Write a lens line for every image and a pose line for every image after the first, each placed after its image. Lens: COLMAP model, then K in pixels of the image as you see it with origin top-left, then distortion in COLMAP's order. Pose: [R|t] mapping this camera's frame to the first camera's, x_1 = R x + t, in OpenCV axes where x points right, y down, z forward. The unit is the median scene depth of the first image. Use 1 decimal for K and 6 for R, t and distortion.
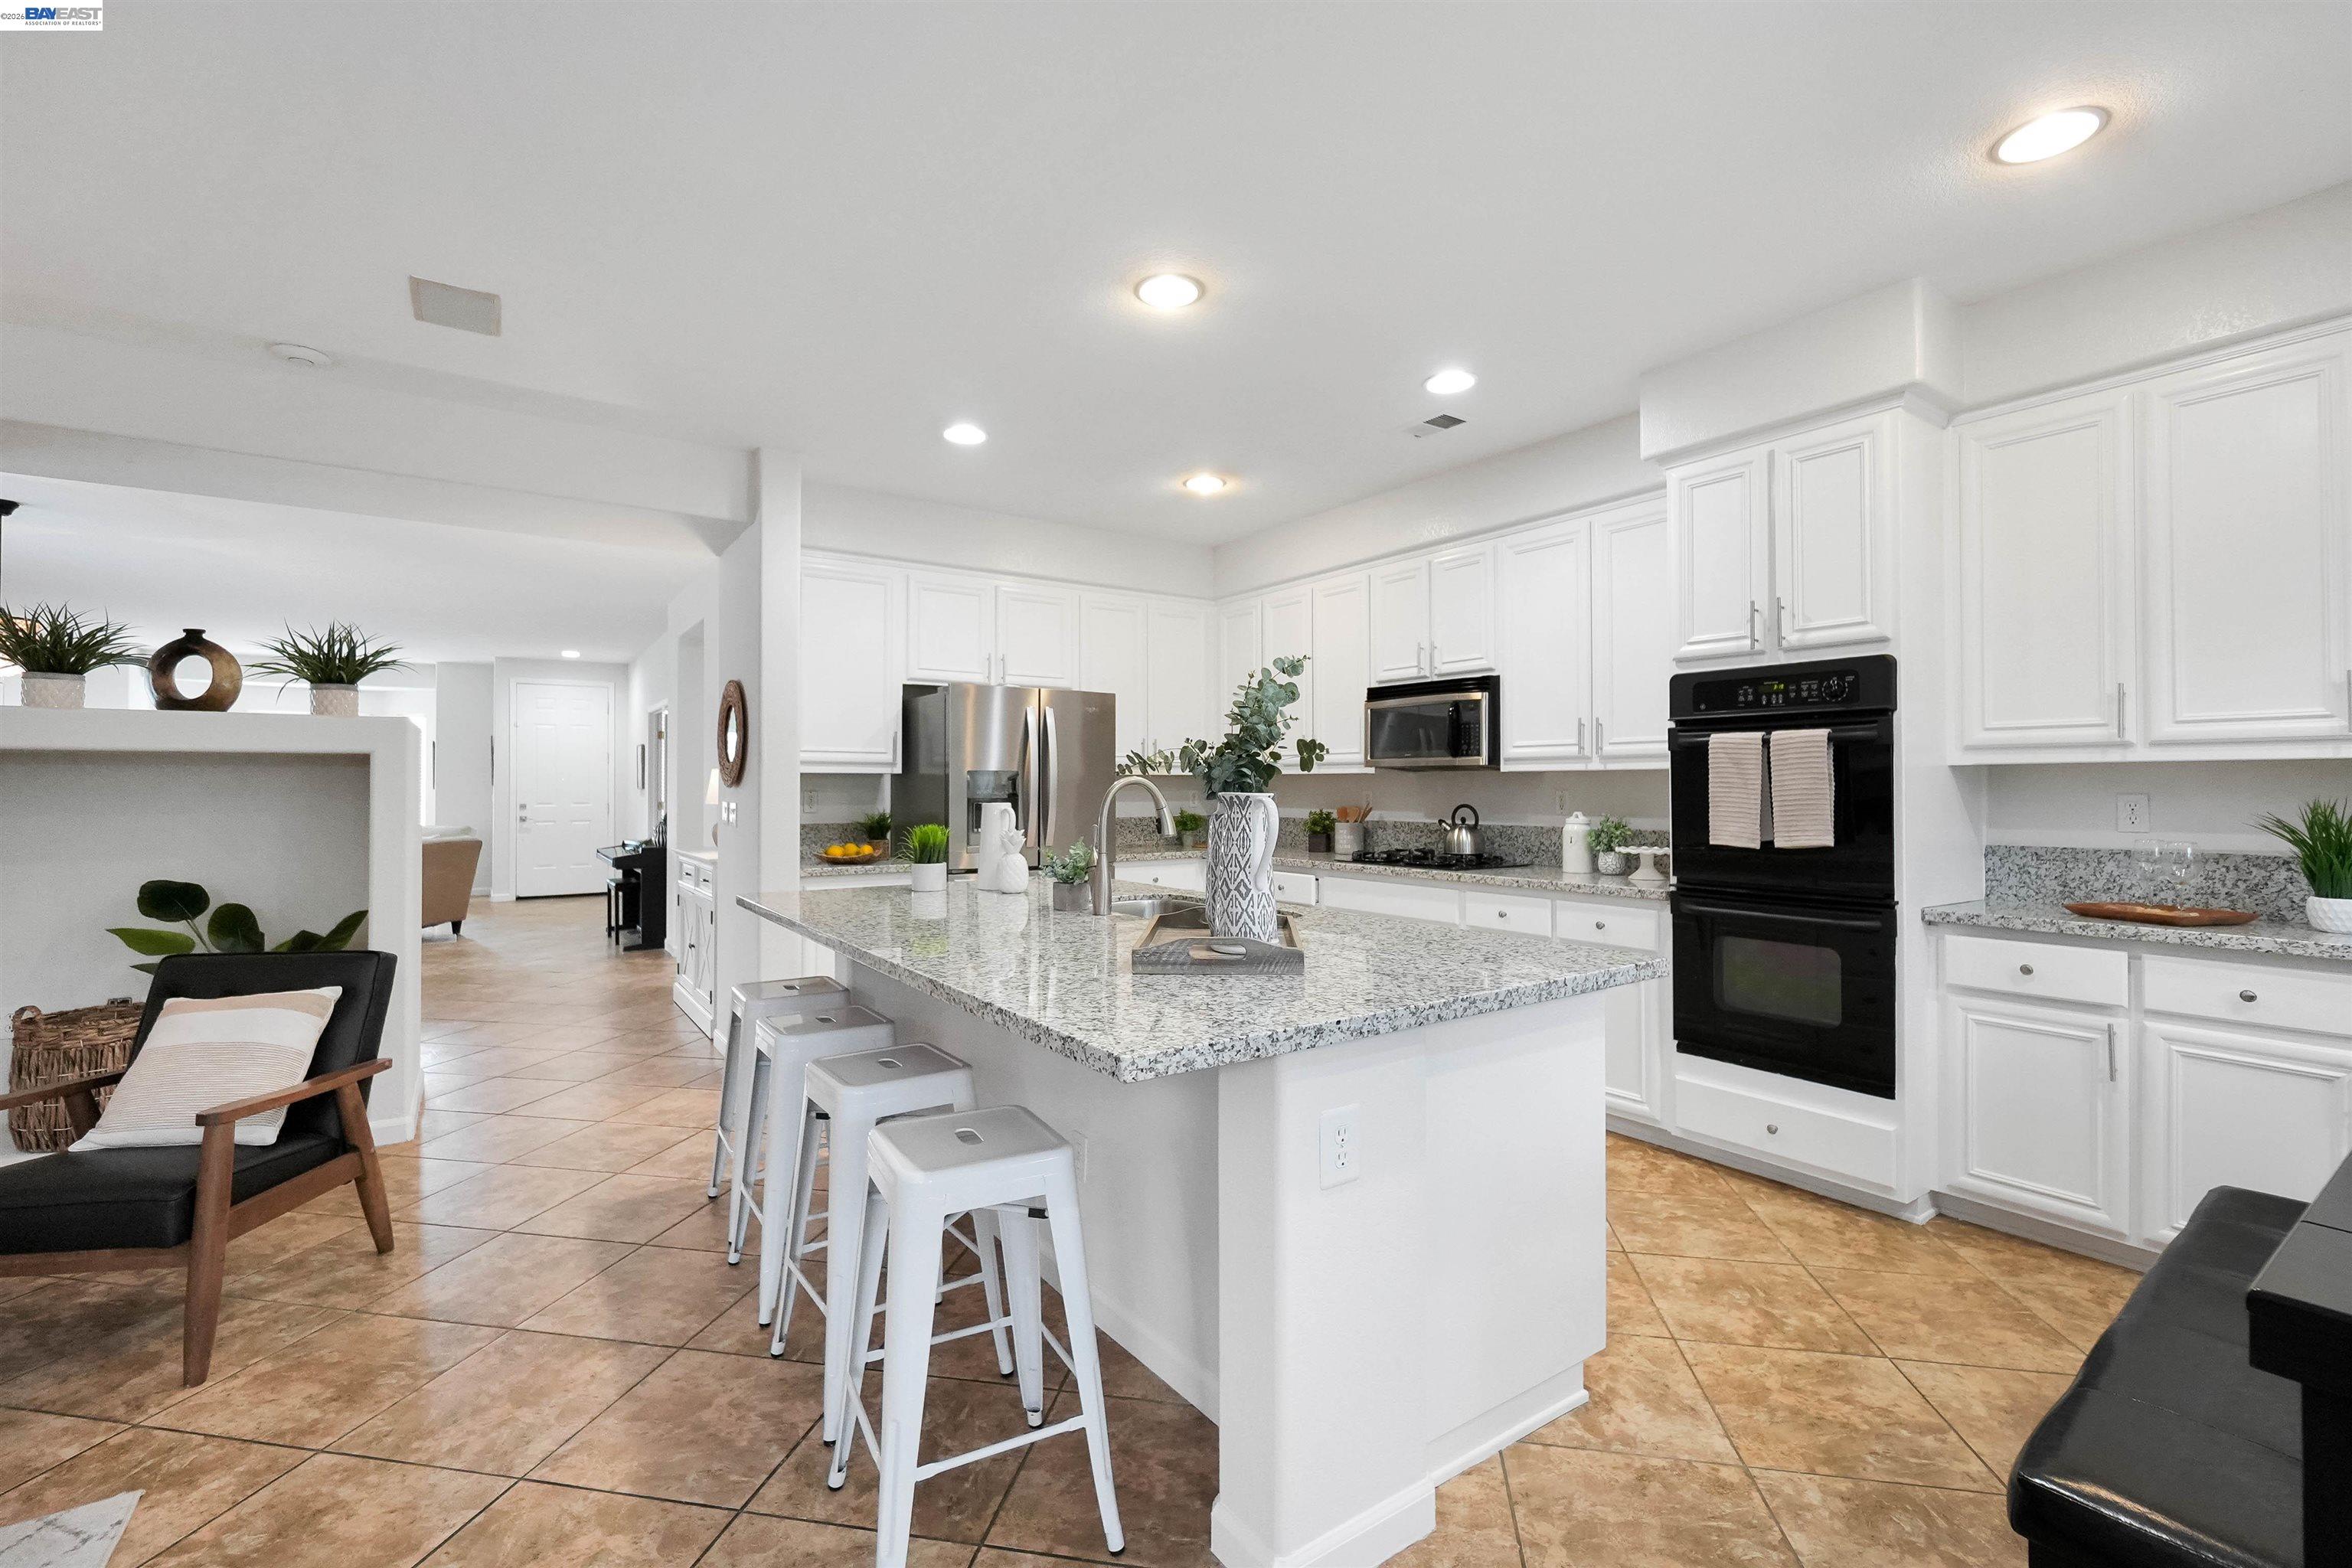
lens RADIAL K [[1021.6, 0, 1184.0], [0, 1021.6, 775.3], [0, 0, 1]] dist [-0.006462, 0.002801]
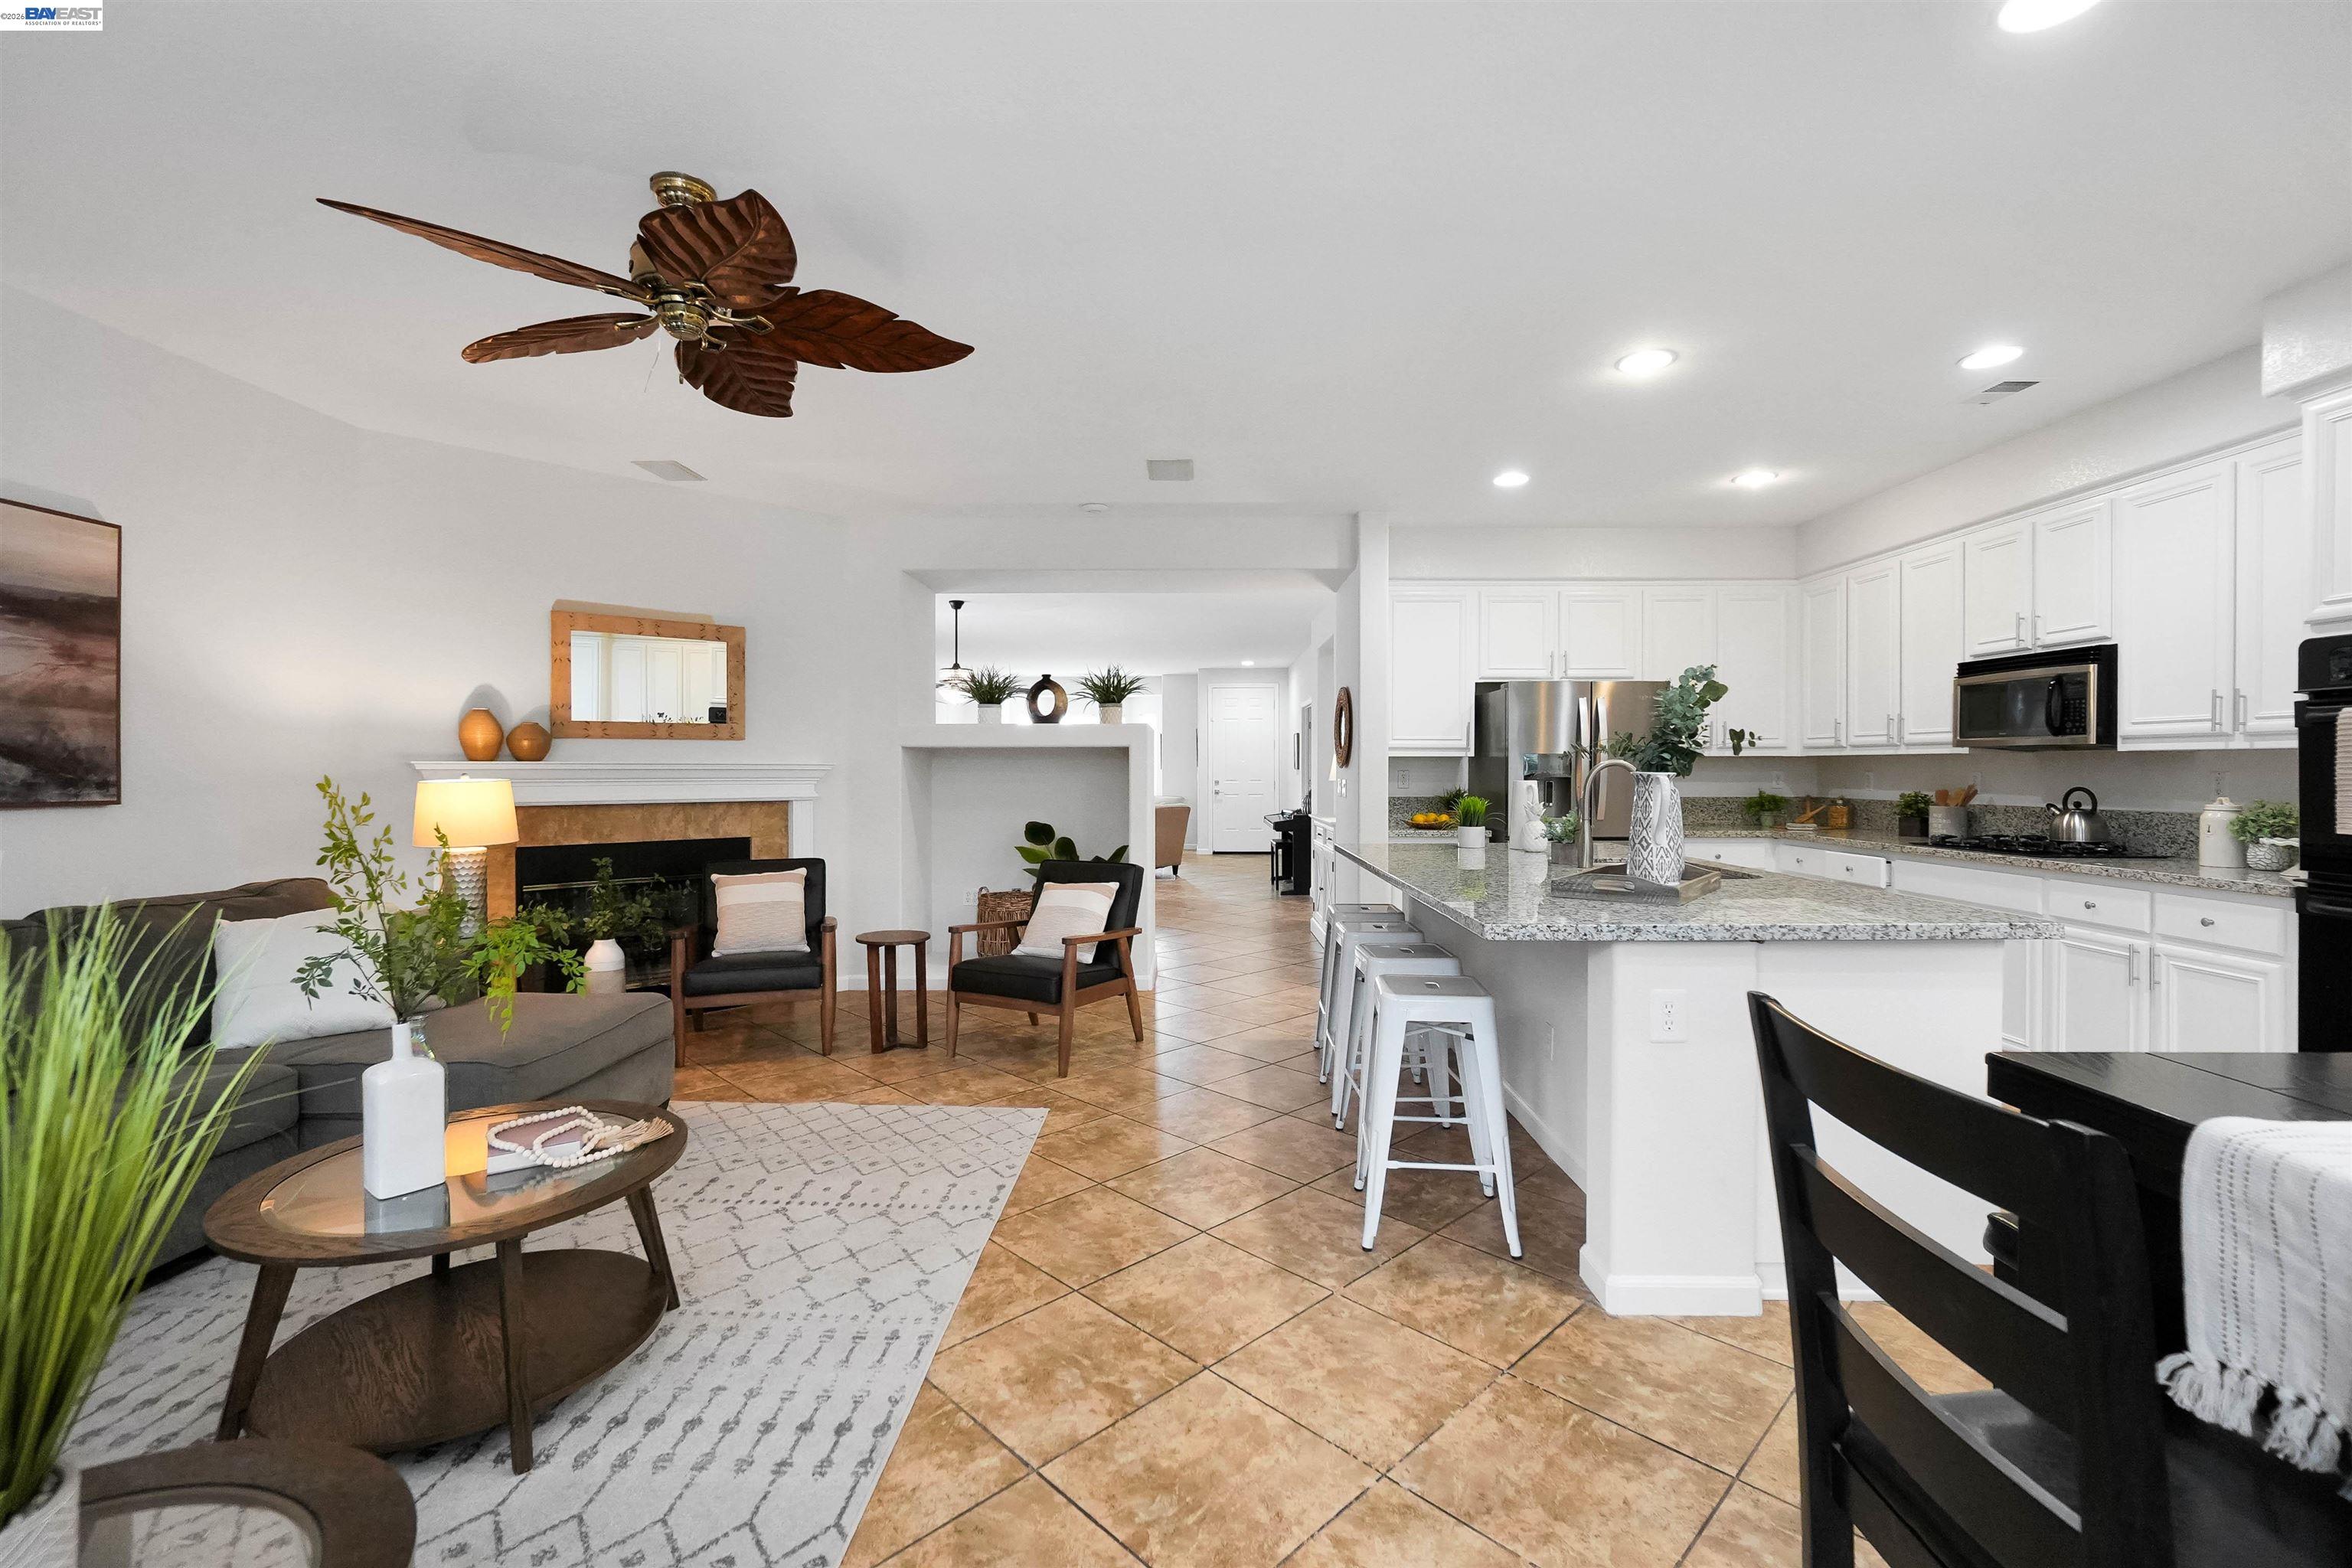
lens RADIAL K [[1021.6, 0, 1175.1], [0, 1021.6, 760.1], [0, 0, 1]] dist [-0.006462, 0.002801]
pose [[0.812984, -0.003171, -0.582277, 0.195581], [0.006190, 0.999976, 0.003196, -0.004794], [0.582252, -0.006203, 0.812984, -0.264372]]
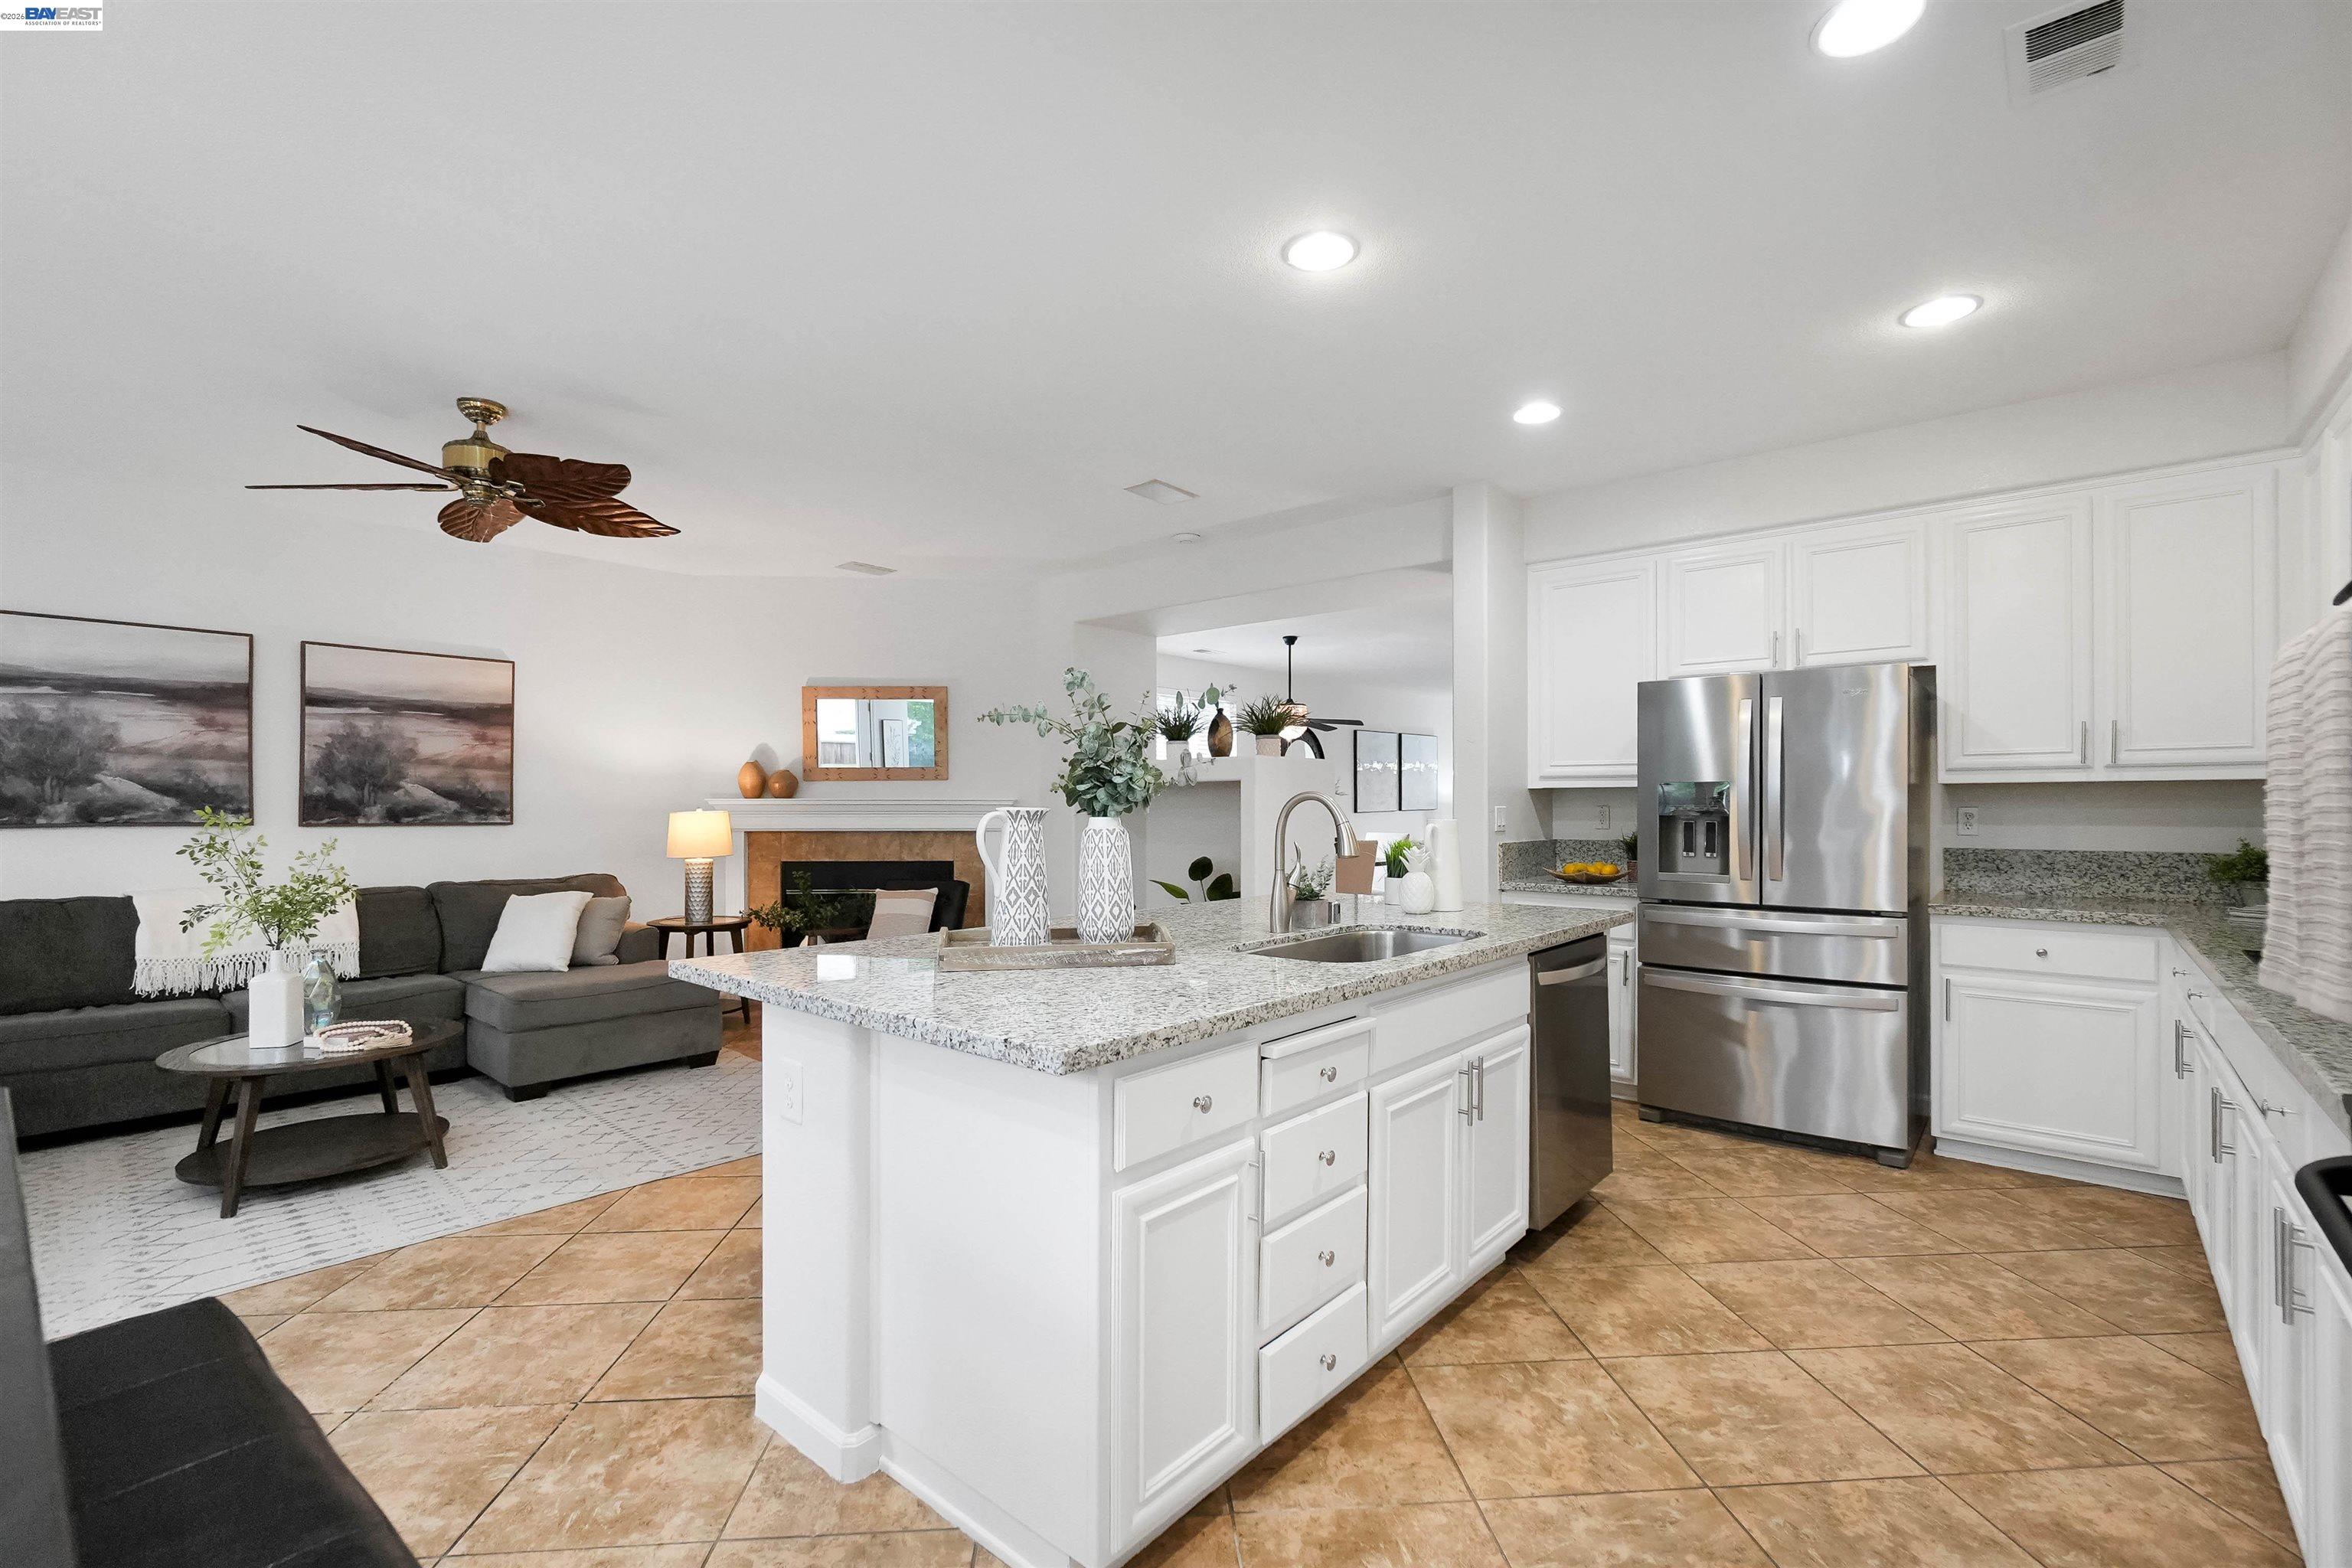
lens RADIAL K [[1021.6, 0, 1173.8], [0, 1021.6, 820.5], [0, 0, 1]] dist [-0.006462, 0.002801]
pose [[0.252733, 0.015766, -0.967408, 0.661285], [0.012693, 0.999727, 0.019609, 0.007800], [0.967453, -0.017235, 0.252464, 0.519355]]
